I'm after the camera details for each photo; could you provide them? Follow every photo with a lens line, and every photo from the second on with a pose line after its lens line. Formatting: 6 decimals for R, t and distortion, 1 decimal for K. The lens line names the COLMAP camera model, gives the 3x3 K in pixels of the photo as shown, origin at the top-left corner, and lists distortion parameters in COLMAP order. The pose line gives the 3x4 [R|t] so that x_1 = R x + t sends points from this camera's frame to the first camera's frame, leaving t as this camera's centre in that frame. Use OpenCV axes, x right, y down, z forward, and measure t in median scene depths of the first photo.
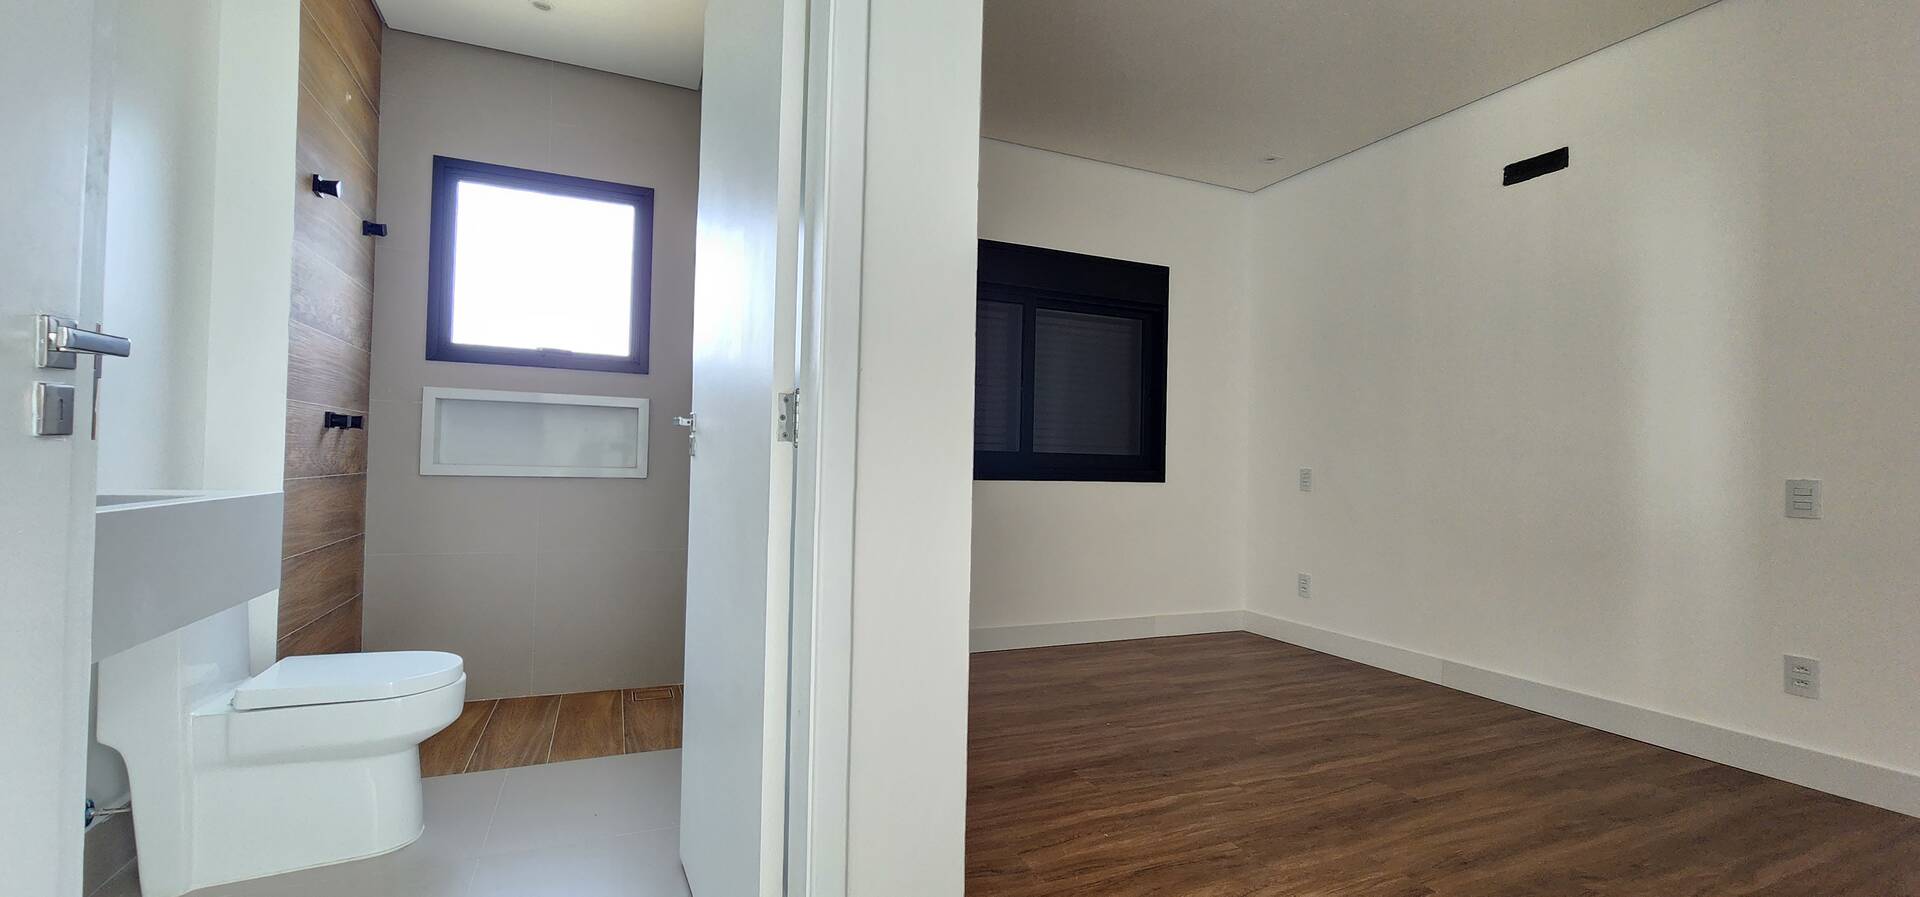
lens RADIAL K [[790.6, 0, 955.7], [0, 790.6, 449.8], [0, 0, 1]] dist [0.002934, -0.001152]
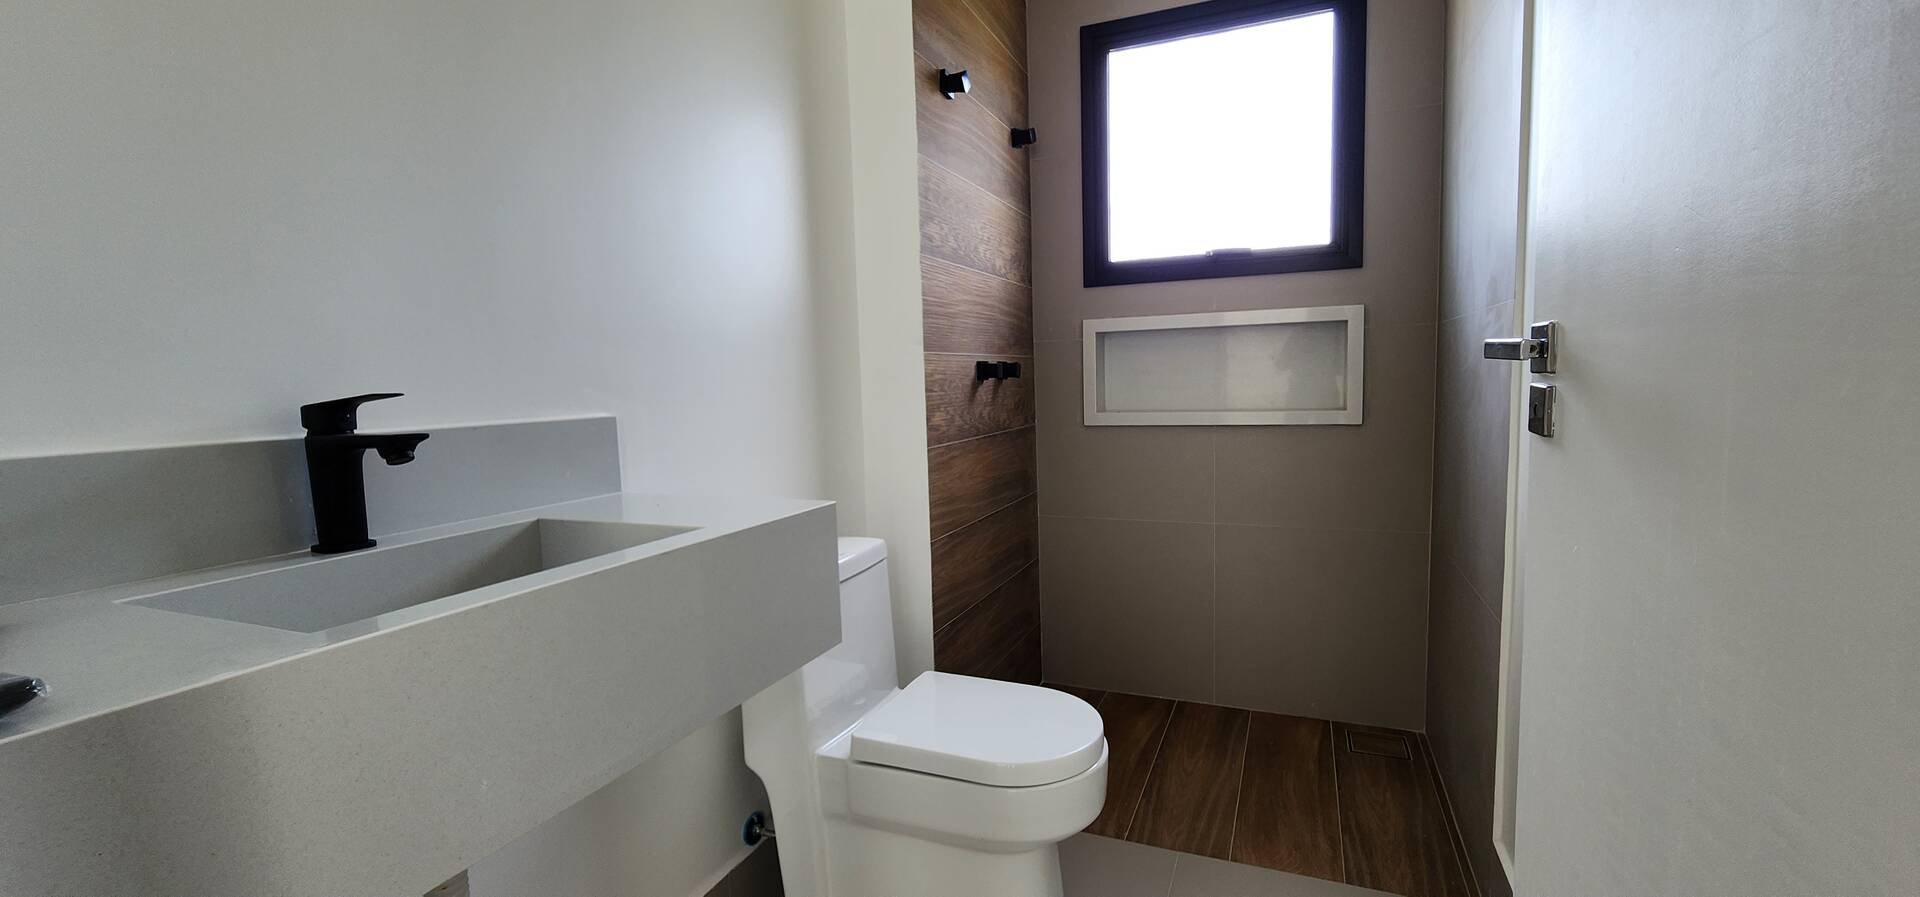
lens RADIAL K [[790.6, 0, 972.2], [0, 790.6, 452.9], [0, 0, 1]] dist [0.002934, -0.001152]
pose [[0.693912, 0.022039, -0.719723, -0.165053], [0.059125, 0.994412, 0.087456, -0.022450], [0.717629, -0.103240, 0.688731, 0.360098]]
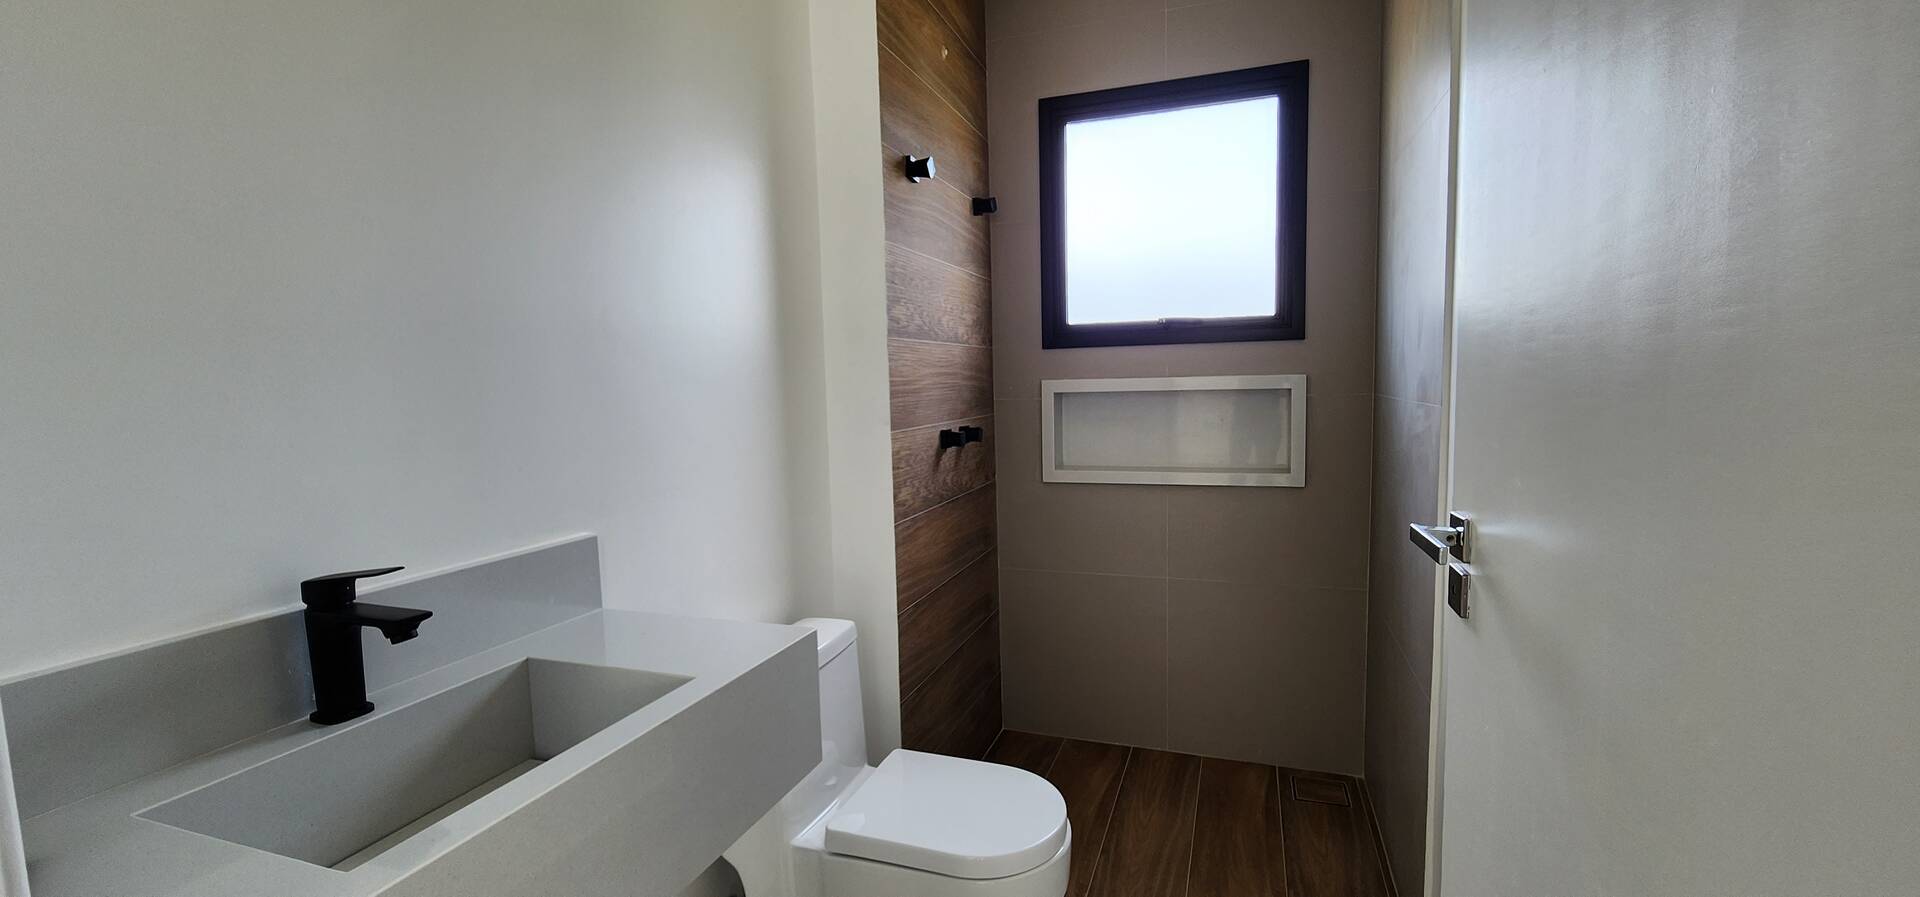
lens RADIAL K [[790.6, 0, 973.1], [0, 790.6, 454.5], [0, 0, 1]] dist [0.002934, -0.001152]
pose [[0.736284, 0.019868, -0.676380, -0.157617], [0.055500, 0.994428, 0.089627, -0.089357], [0.674392, -0.103530, 0.731079, 0.342827]]
